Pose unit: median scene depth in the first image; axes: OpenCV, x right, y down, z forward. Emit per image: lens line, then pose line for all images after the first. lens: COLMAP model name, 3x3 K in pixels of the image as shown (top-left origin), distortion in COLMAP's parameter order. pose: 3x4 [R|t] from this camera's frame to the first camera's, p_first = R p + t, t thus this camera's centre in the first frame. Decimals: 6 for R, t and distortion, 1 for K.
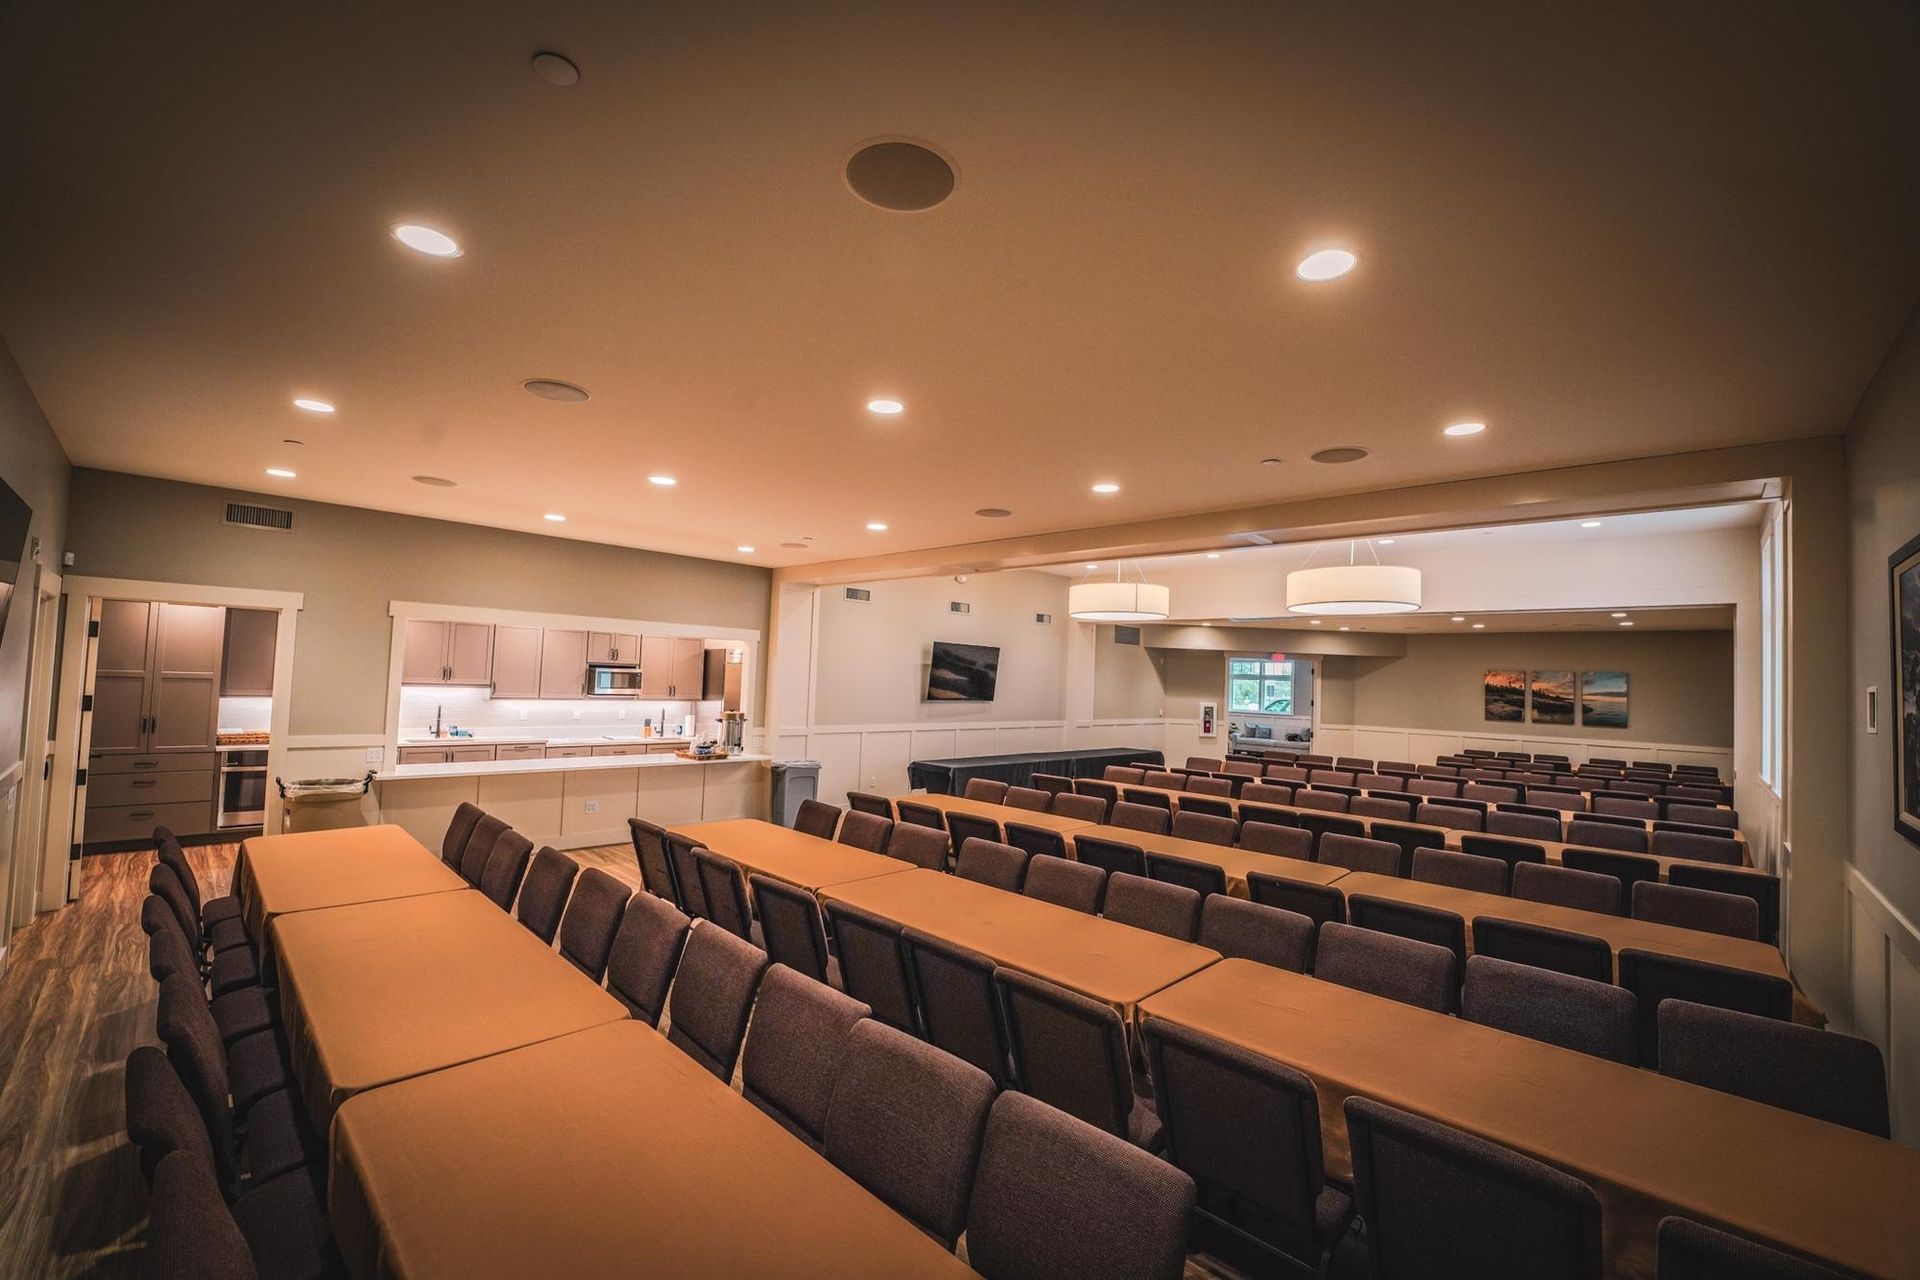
lens RADIAL K [[780.1, 0, 956.7], [0, 780.1, 650.7], [0, 0, 1]] dist [-0.015211, 0.002298]
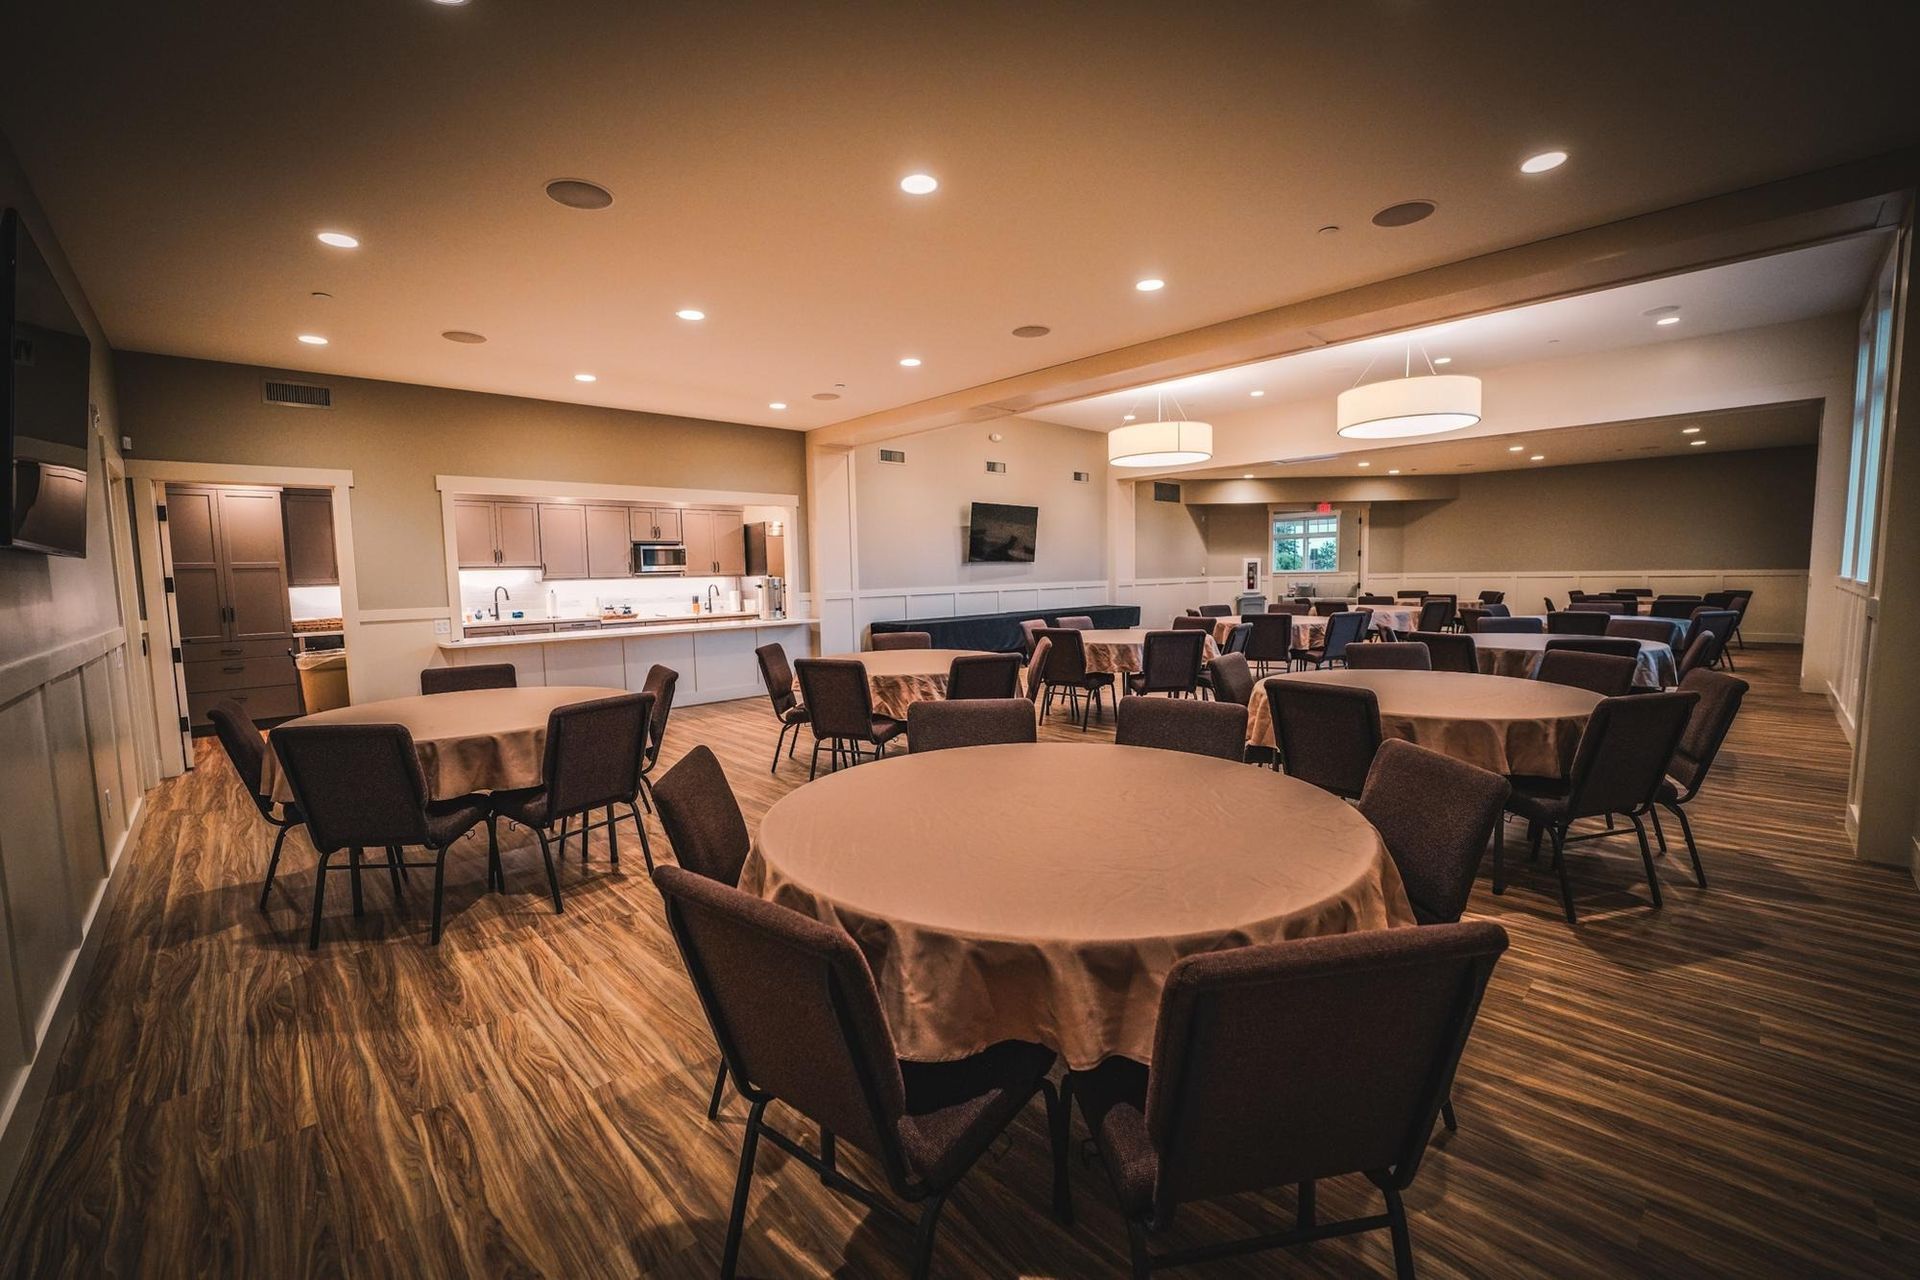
lens RADIAL K [[780.1, 0, 959.6], [0, 780.1, 645.7], [0, 0, 1]] dist [-0.015211, 0.002298]
pose [[0.997450, -0.055545, -0.044803, -0.012225], [0.060818, 0.990097, 0.126526, 0.049330], [0.037331, -0.128928, 0.990951, -0.003207]]
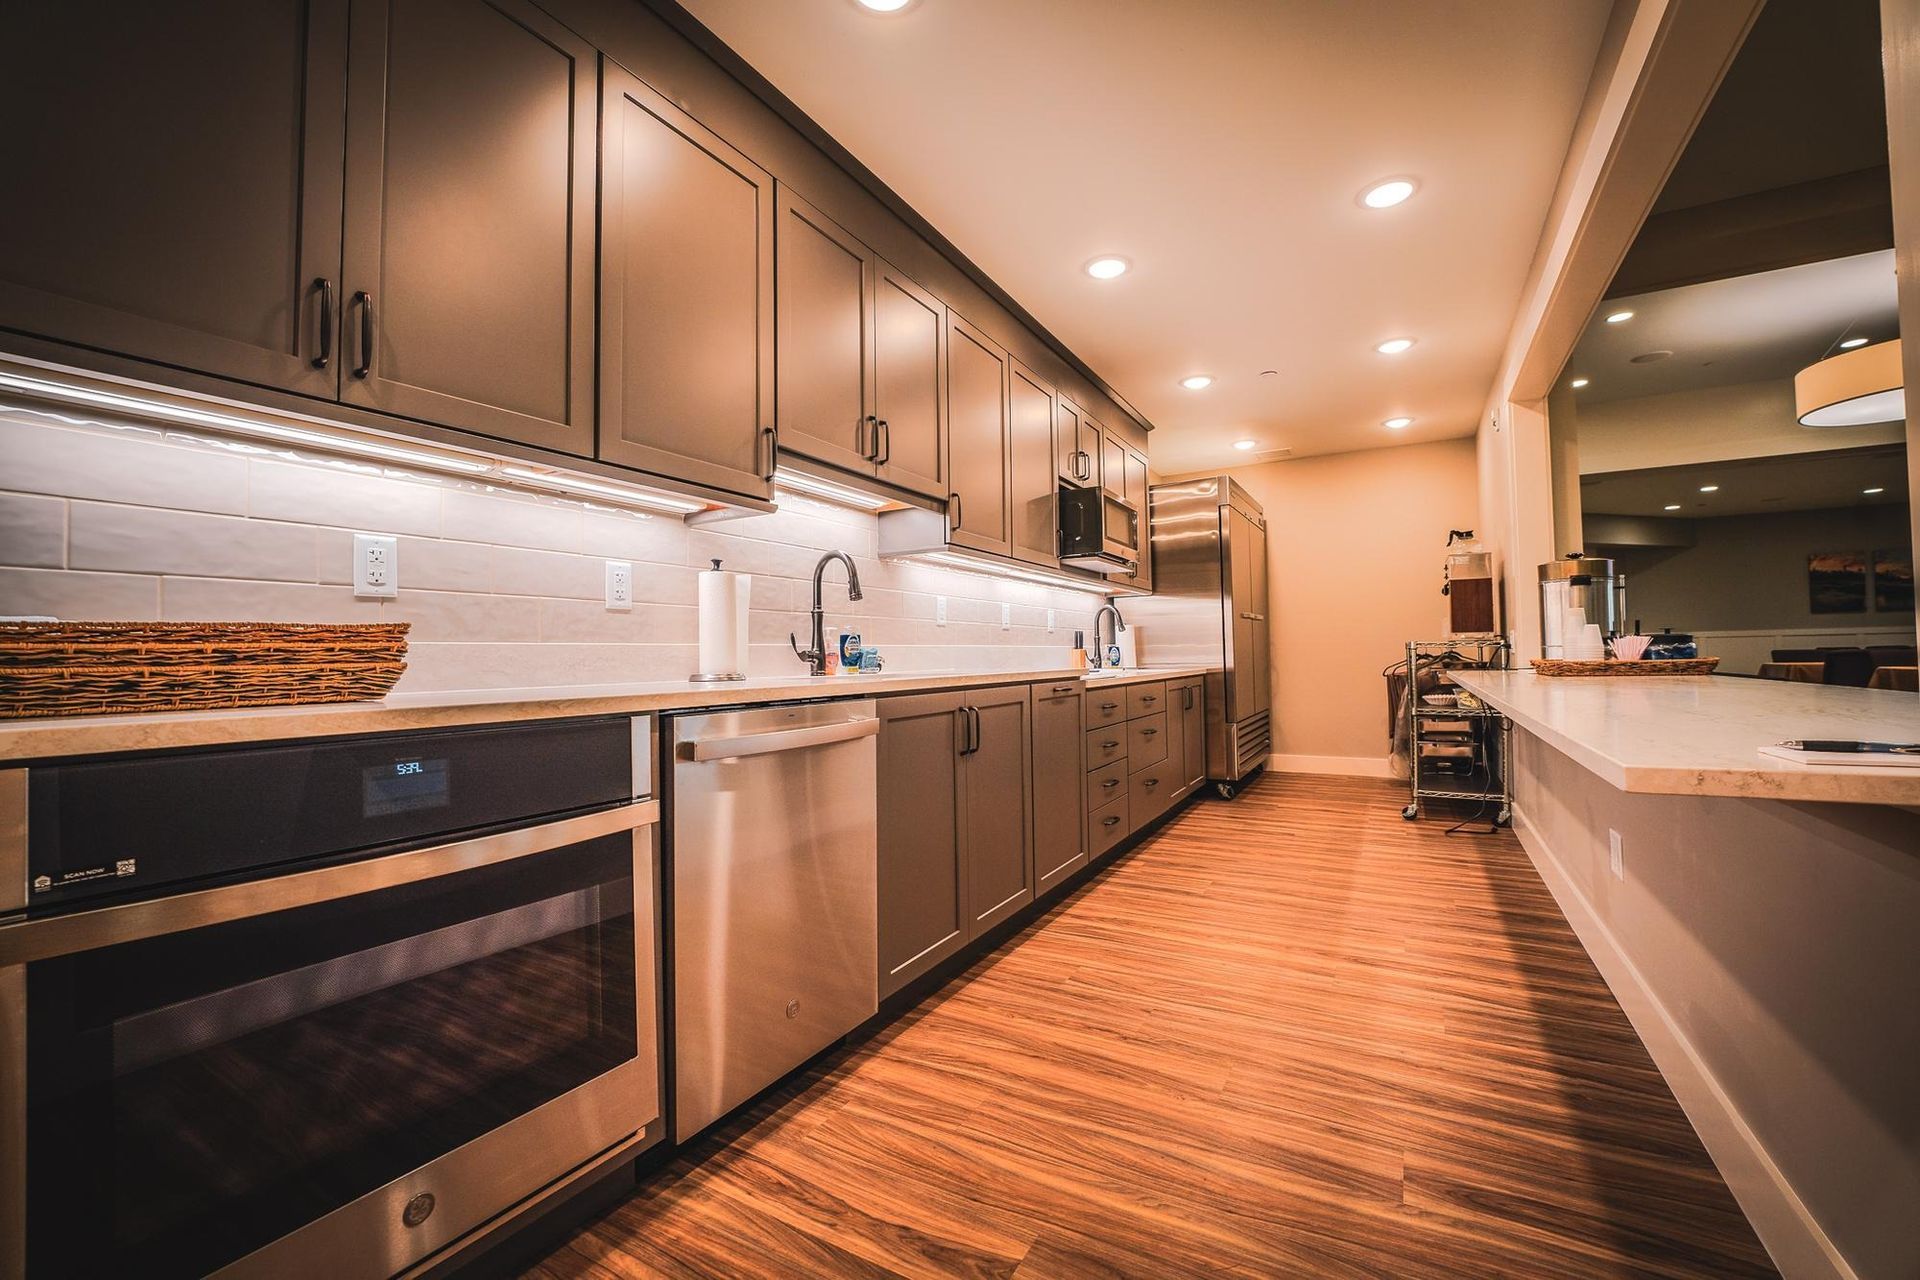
lens RADIAL K [[780.1, 0, 962.8], [0, 780.1, 637.3], [0, 0, 1]] dist [-0.015211, 0.002298]
pose [[0.965048, -0.048742, 0.257501, -0.651904], [0.046340, 0.998807, 0.015391, 0.090490], [-0.257944, -0.002920, 0.966156, 0.644427]]
